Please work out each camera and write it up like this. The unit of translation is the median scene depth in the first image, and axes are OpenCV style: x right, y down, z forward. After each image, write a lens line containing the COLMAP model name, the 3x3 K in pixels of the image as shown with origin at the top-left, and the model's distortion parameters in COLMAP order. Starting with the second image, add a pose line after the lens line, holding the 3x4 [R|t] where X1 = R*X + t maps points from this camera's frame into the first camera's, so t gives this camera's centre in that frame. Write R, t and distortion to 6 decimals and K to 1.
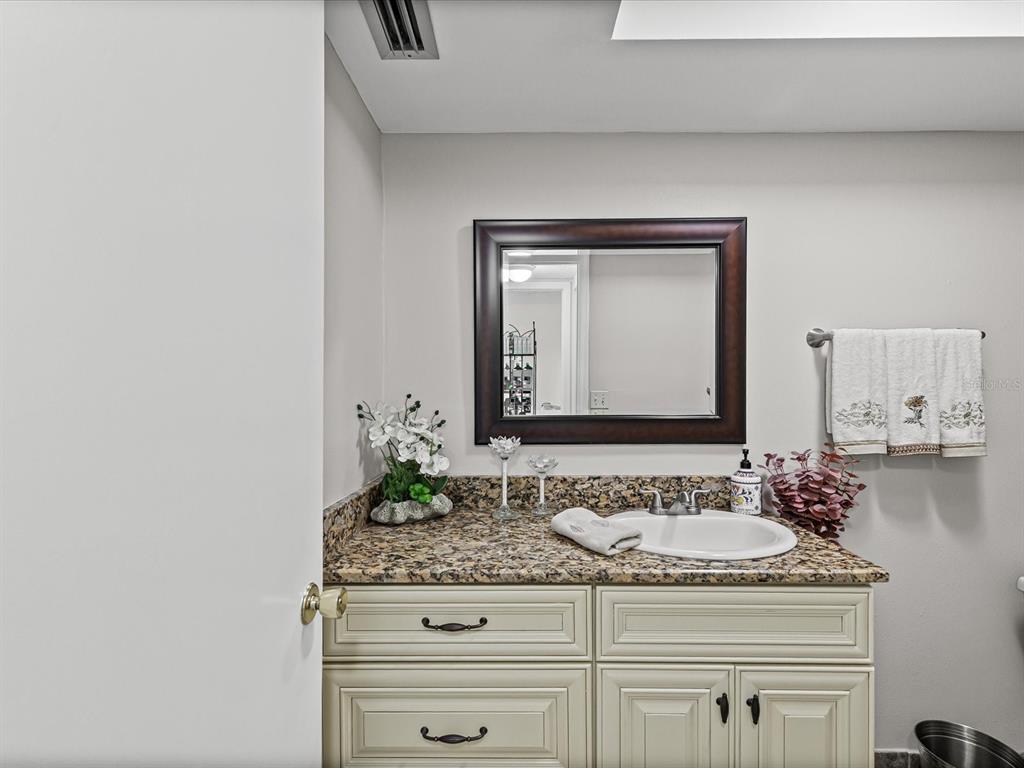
lens RADIAL K [[494.5, 0, 527.5], [0, 494.5, 384.0], [0, 0, 1]] dist [0.004866, -0.000251]
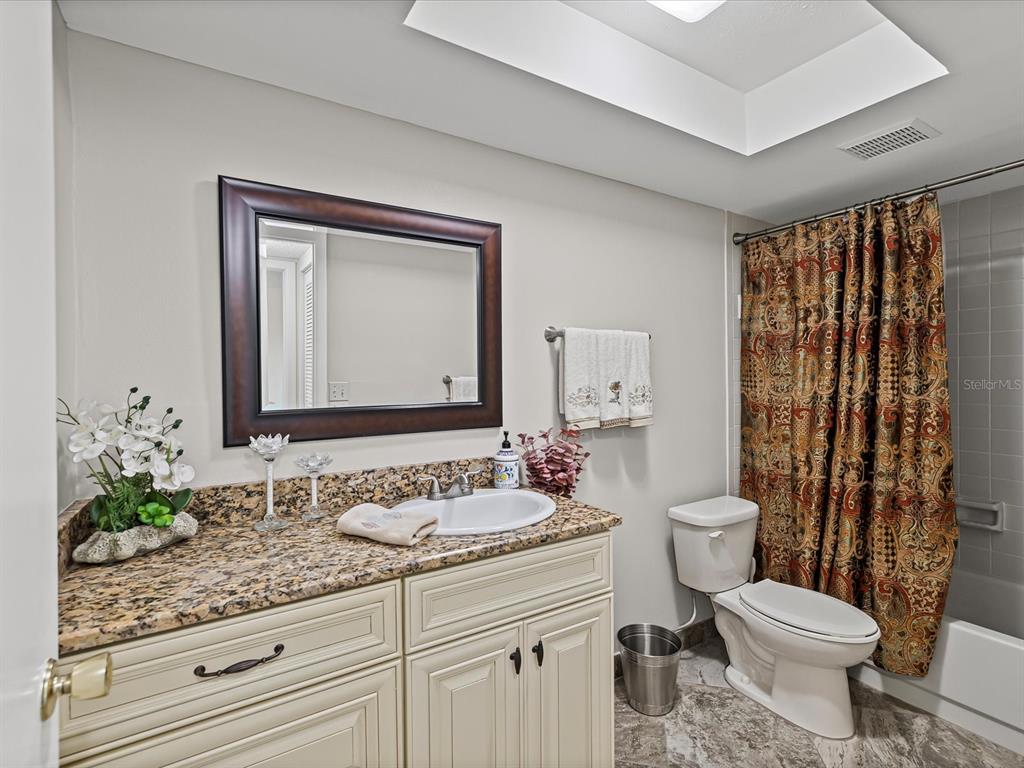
lens RADIAL K [[494.5, 0, 526.6], [0, 494.5, 375.5], [0, 0, 1]] dist [0.004866, -0.000251]
pose [[0.844548, -0.006494, 0.535440, -0.134231], [0.006377, 0.999978, 0.002070, 0.004283], [-0.535441, 0.001667, 0.844571, 0.030651]]
